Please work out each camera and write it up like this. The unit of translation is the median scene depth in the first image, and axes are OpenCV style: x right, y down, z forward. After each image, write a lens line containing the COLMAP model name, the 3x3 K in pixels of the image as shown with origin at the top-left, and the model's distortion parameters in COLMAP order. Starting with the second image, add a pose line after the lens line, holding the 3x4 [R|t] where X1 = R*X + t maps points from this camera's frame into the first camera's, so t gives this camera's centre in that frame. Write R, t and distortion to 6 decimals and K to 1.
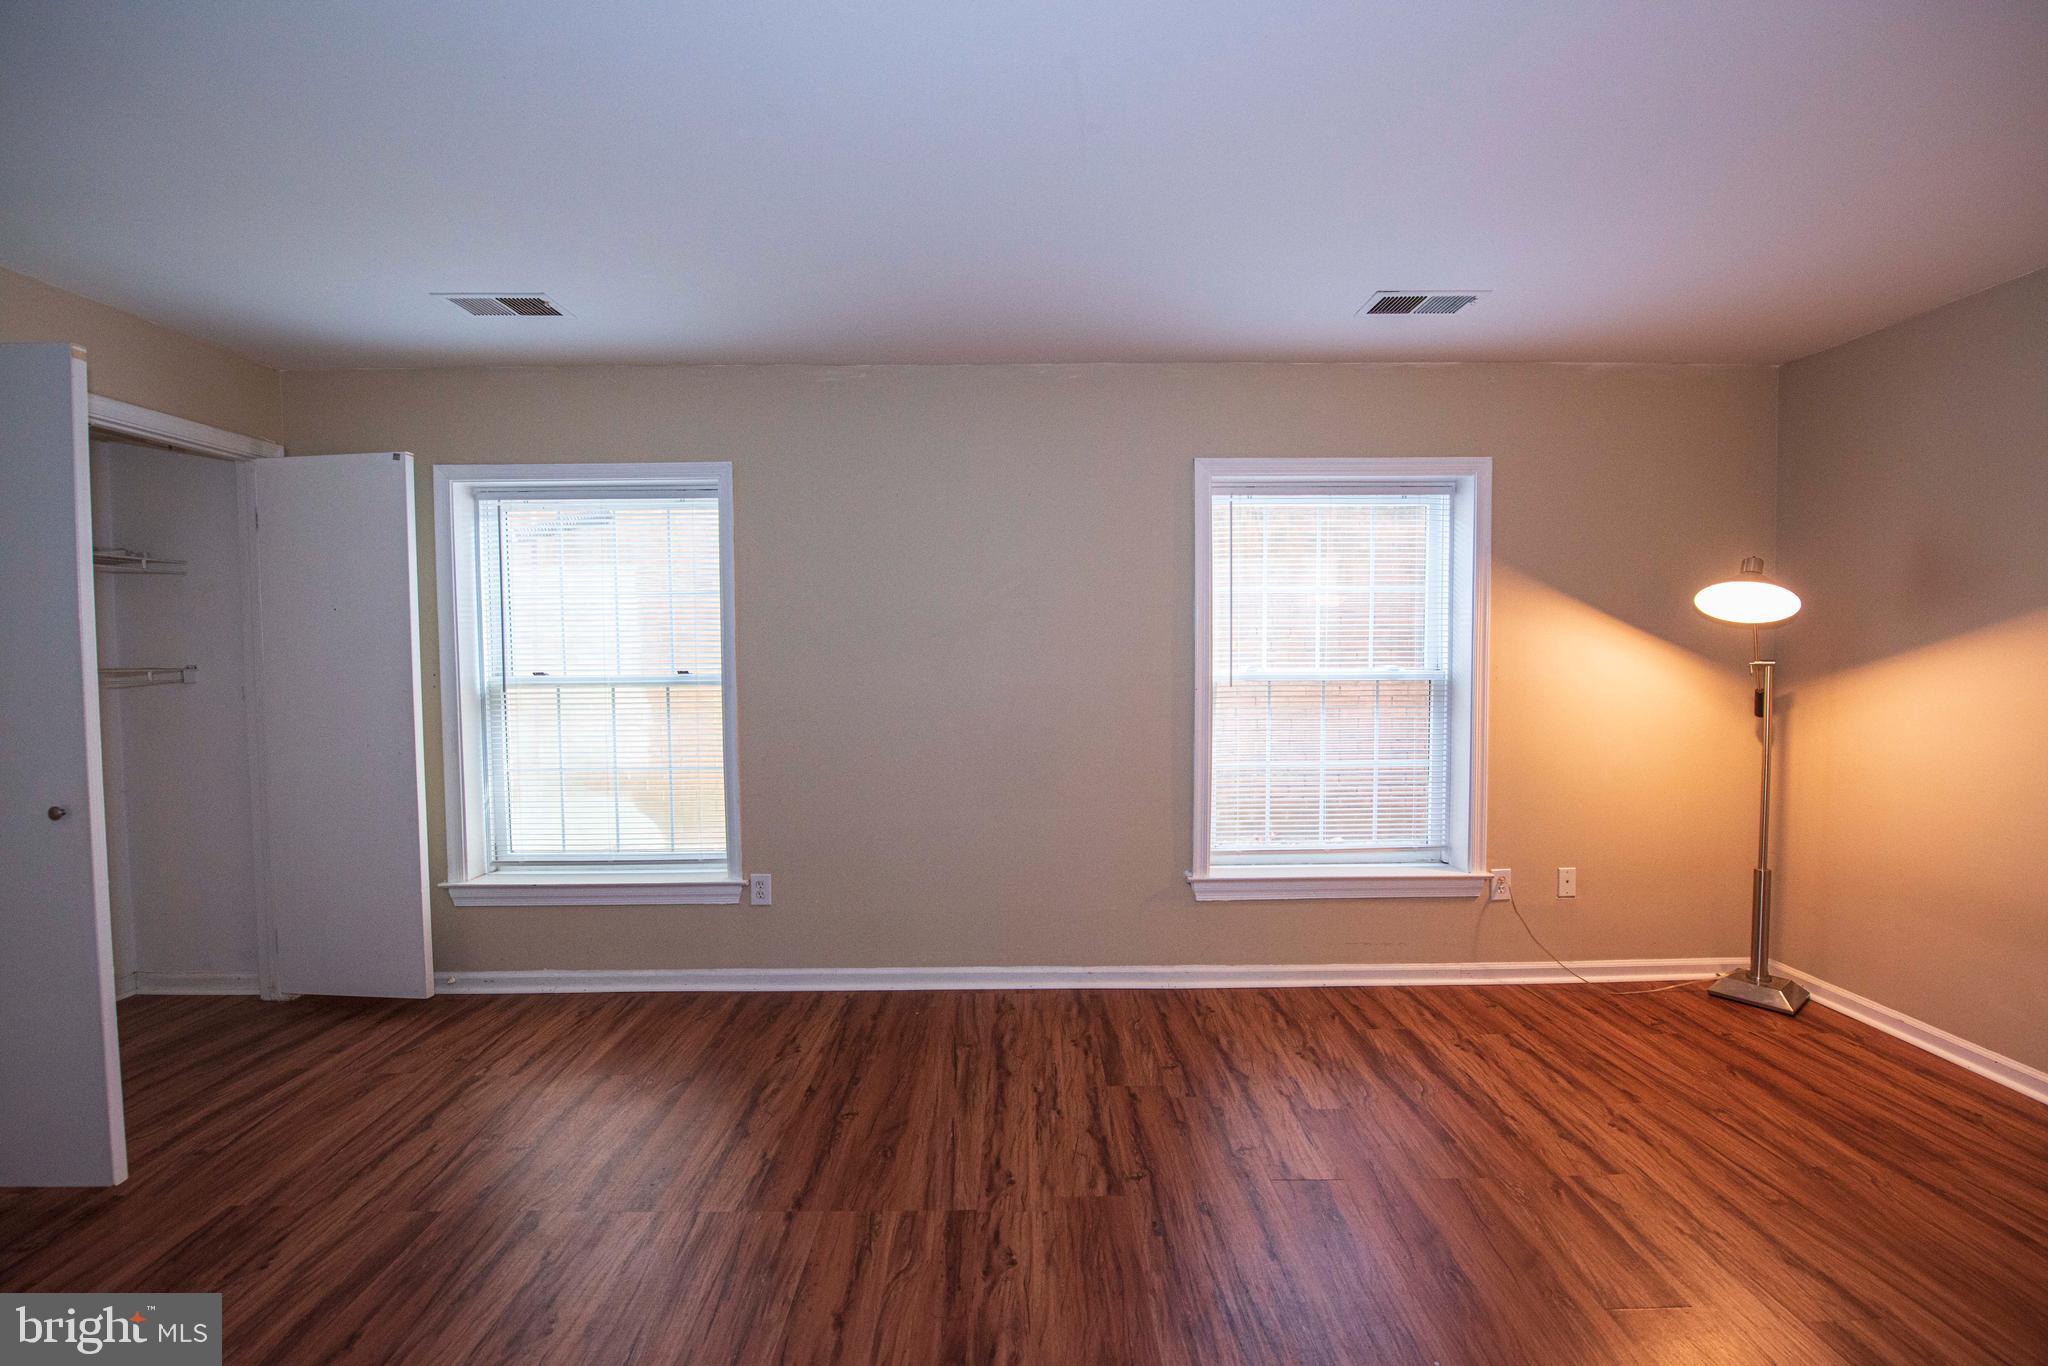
lens RADIAL K [[812.3, 0, 1026.0], [0, 812.3, 679.5], [0, 0, 1]] dist [-0.017126, -0.002469]
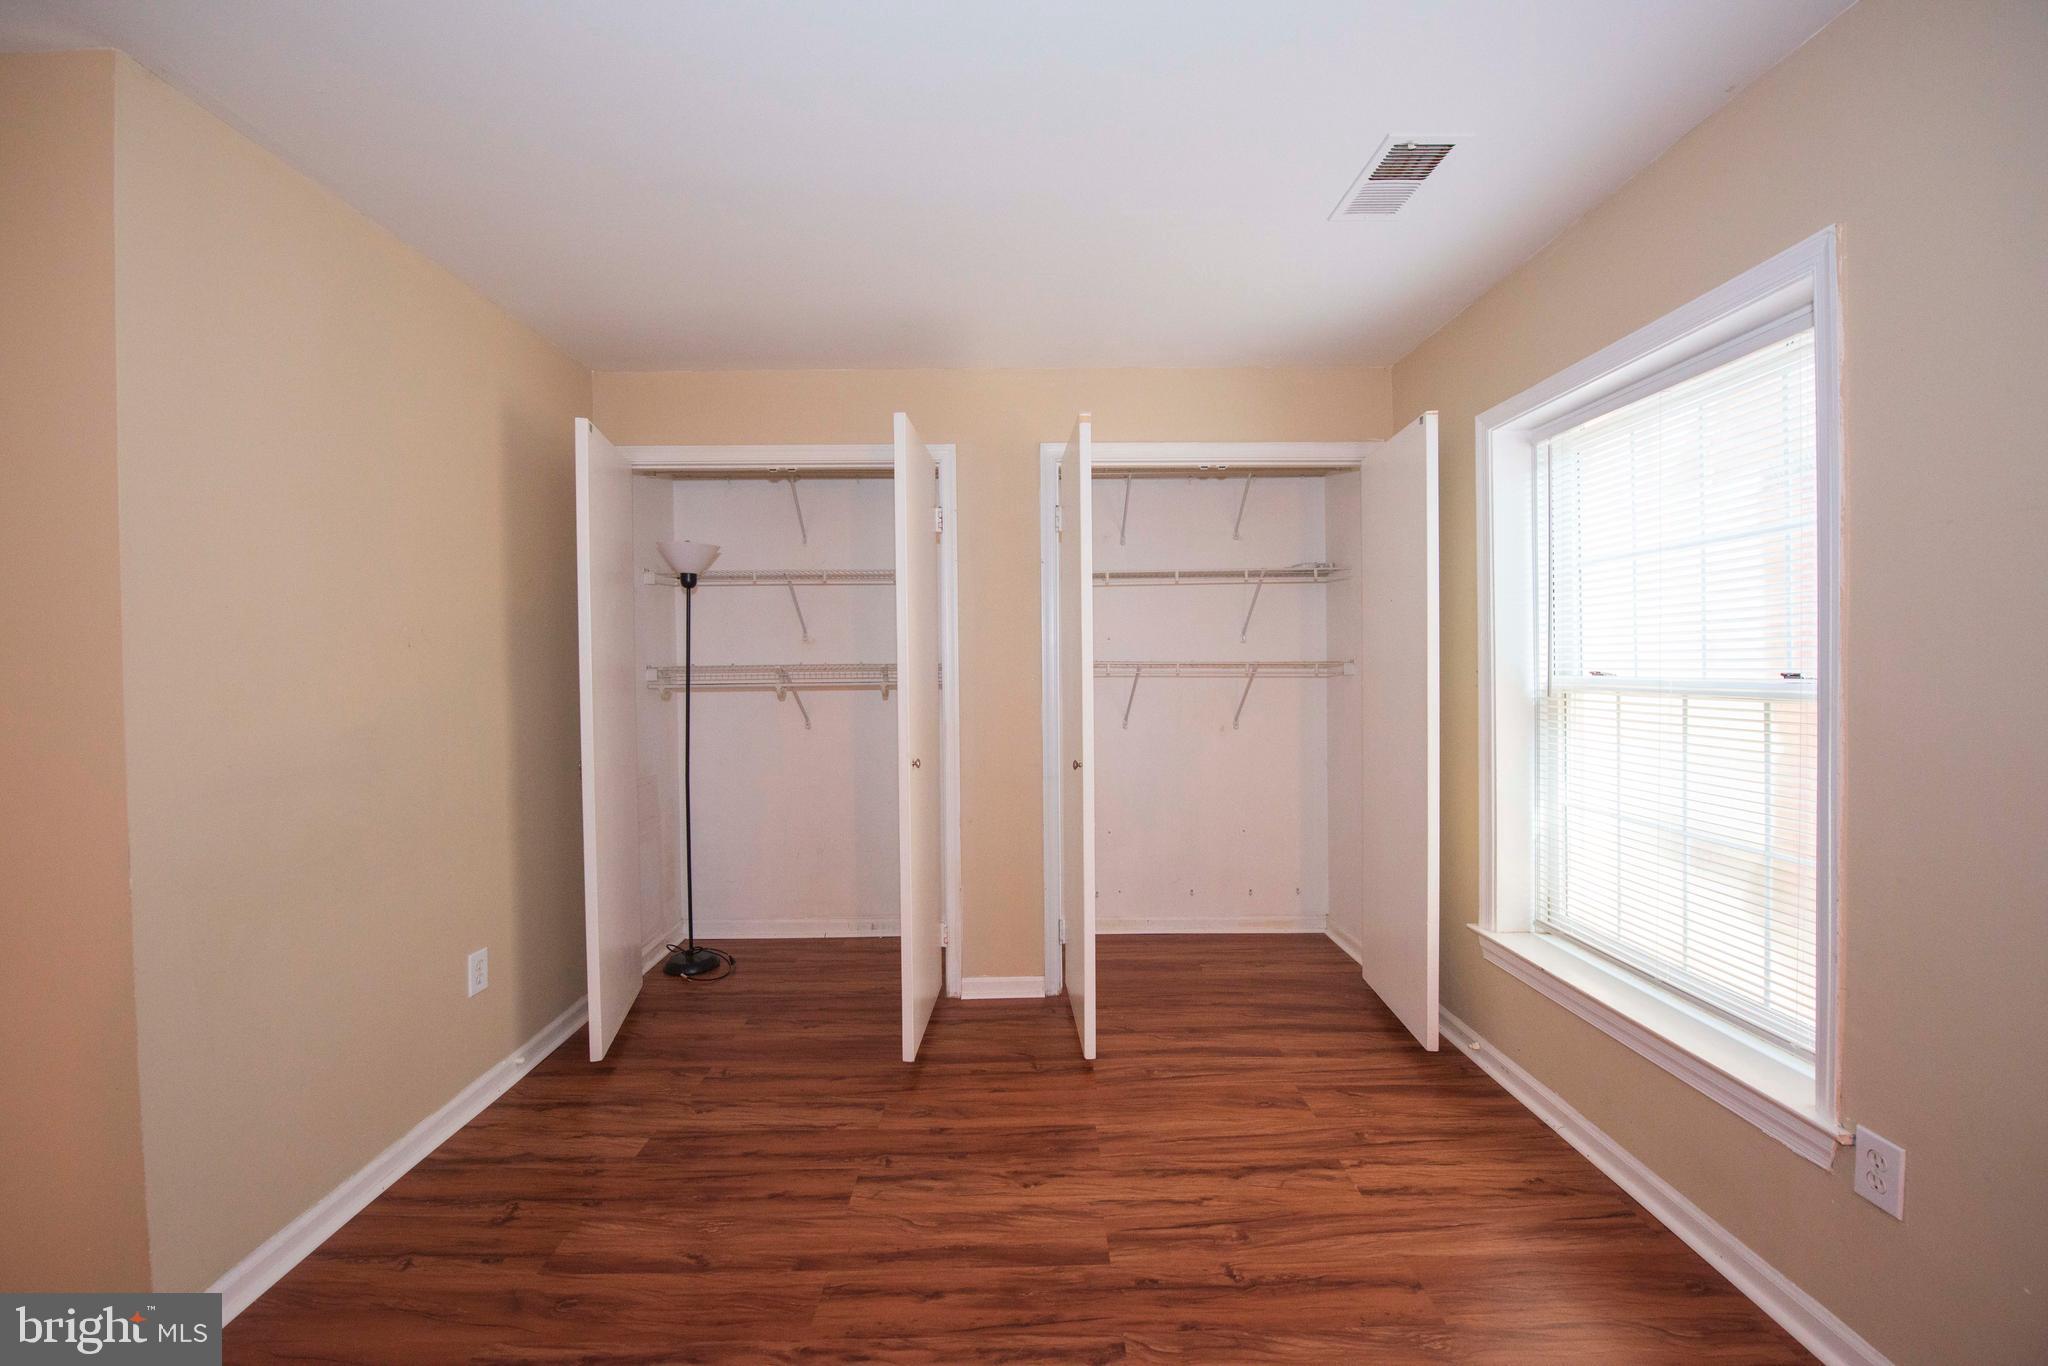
lens RADIAL K [[812.3, 0, 1024.4], [0, 812.3, 679.6], [0, 0, 1]] dist [-0.017126, -0.002469]
pose [[-0.000894, 0.026398, -0.999651, 0.096570], [-0.028289, 0.999251, 0.026413, -0.006490], [0.999599, 0.028303, -0.000146, 0.550215]]
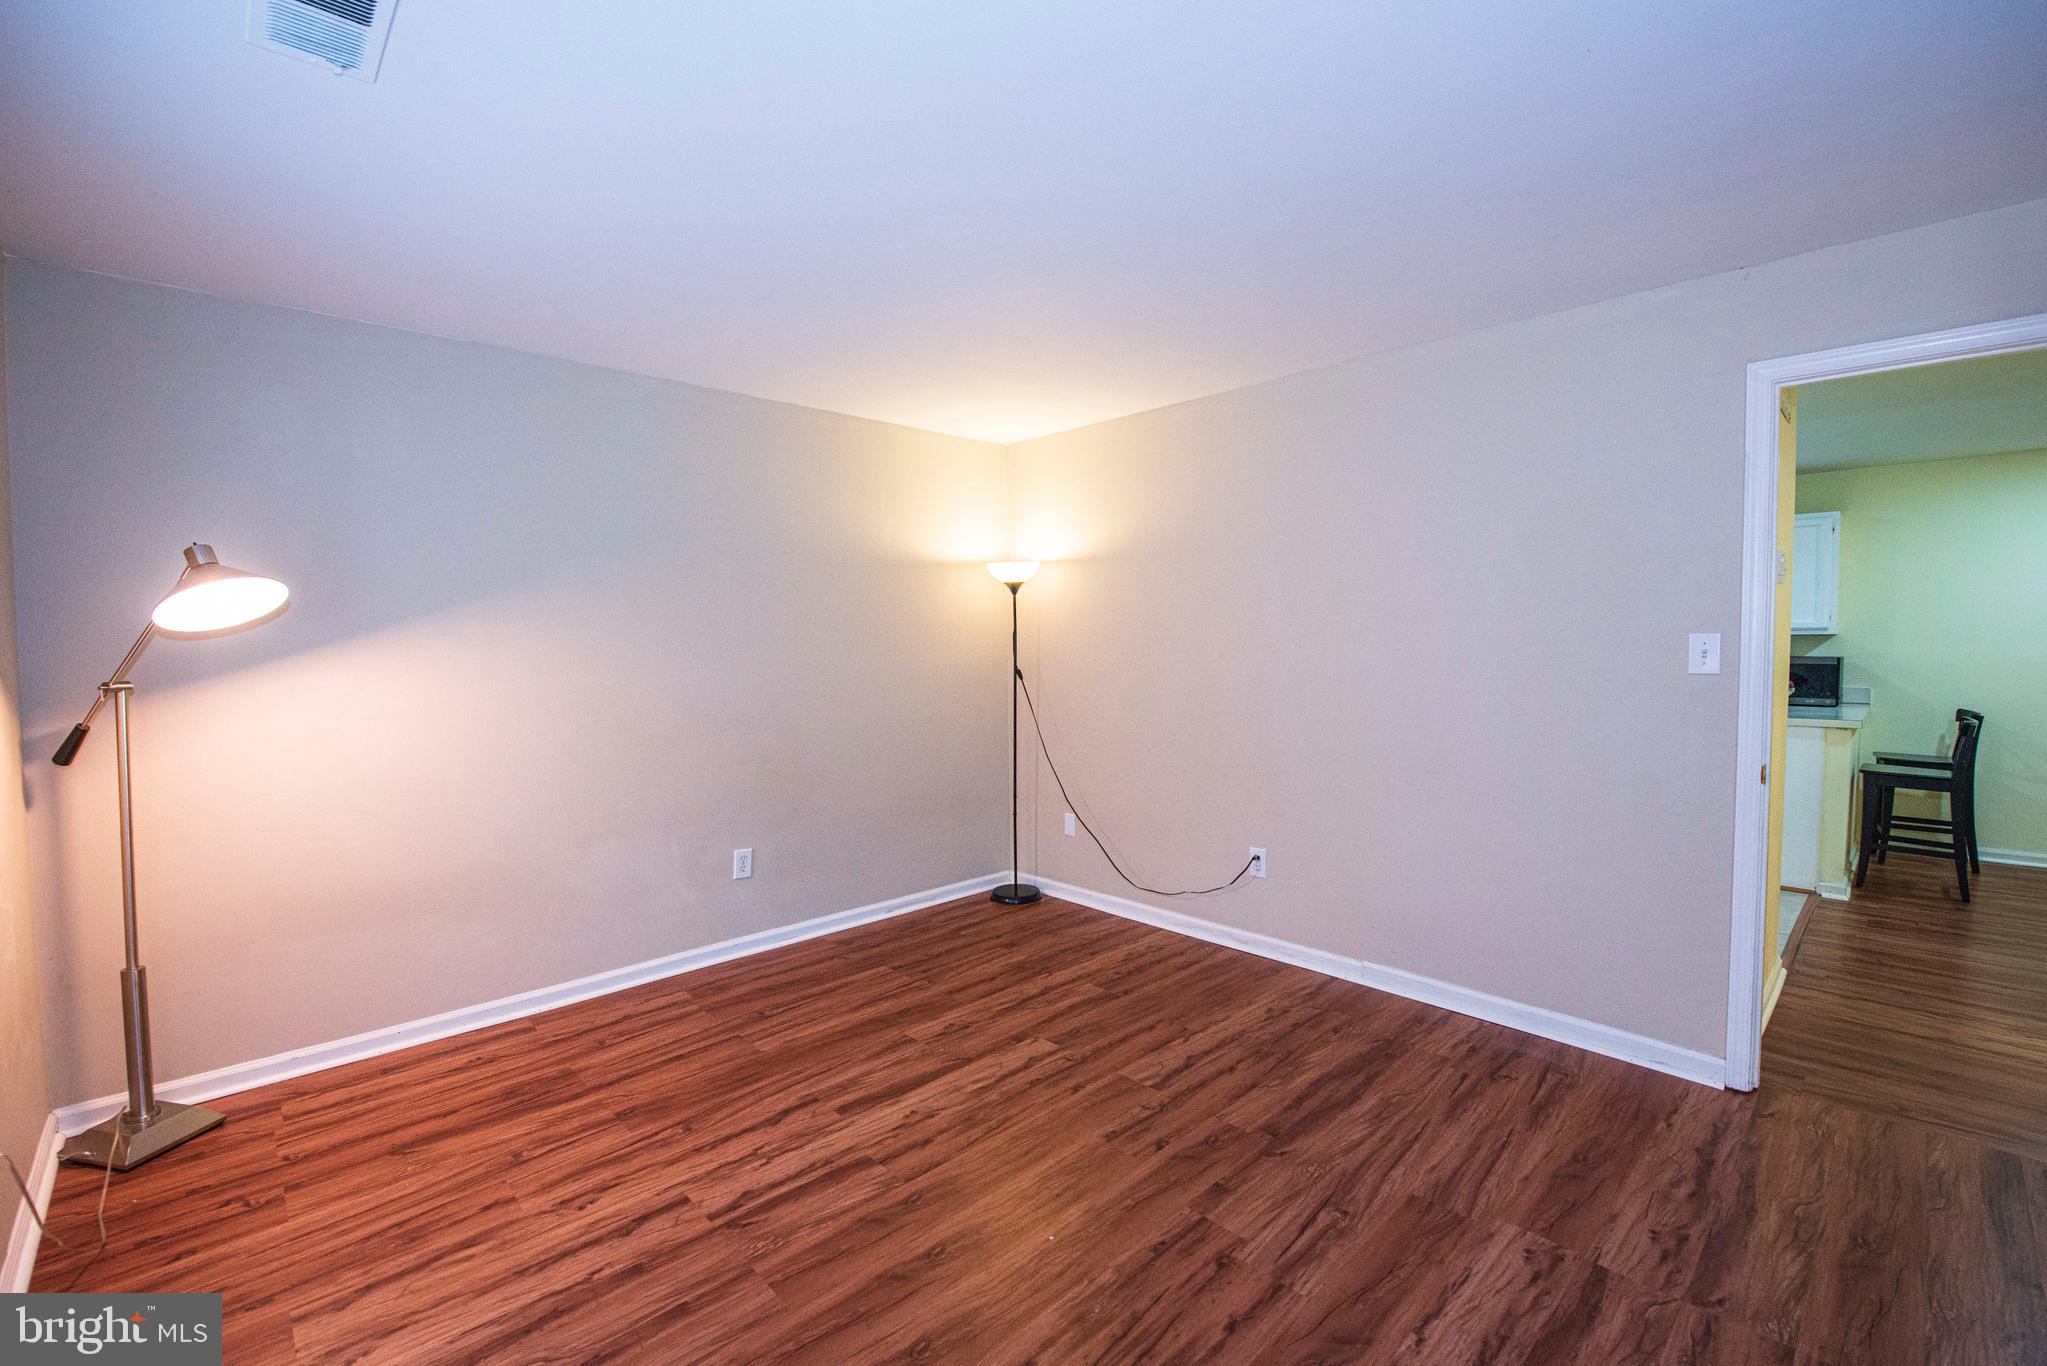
lens RADIAL K [[873.7, 0, 1026.5], [0, 873.7, 683.7], [0, 0, 1]] dist [-0.020073, -0.001775]
pose [[-0.688670, -0.025154, 0.724638, -0.196913], [0.041474, 0.996395, 0.074002, -0.046508], [-0.723888, 0.081017, -0.685145, 0.905243]]
